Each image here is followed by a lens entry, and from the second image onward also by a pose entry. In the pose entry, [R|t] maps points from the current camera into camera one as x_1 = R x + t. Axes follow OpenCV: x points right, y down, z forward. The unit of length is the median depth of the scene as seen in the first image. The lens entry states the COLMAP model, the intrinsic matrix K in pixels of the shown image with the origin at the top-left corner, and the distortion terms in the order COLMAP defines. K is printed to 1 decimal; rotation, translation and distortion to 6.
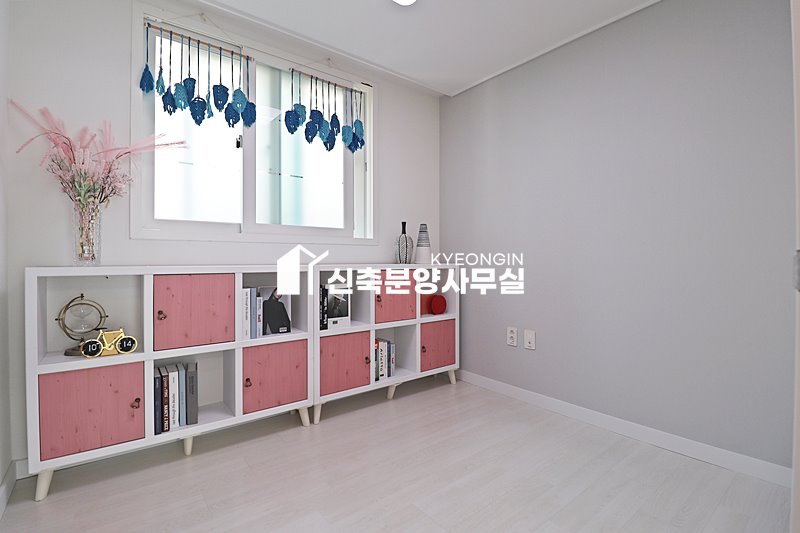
lens RADIAL K [[370.4, 0, 400.2], [0, 370.4, 265.2], [0, 0, 1]] dist [-0.001974, -0.011898]
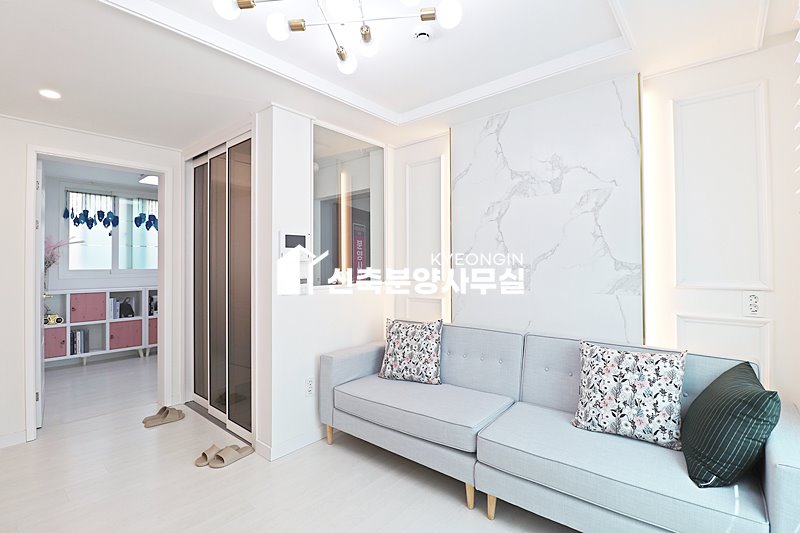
lens RADIAL K [[370.4, 0, 399.9], [0, 370.4, 263.7], [0, 0, 1]] dist [-0.001974, -0.011898]
pose [[0.979915, -0.006191, 0.199318, 0.951839], [0.011087, 0.999663, -0.023454, -0.086452], [-0.199106, 0.025193, 0.979654, -1.740419]]
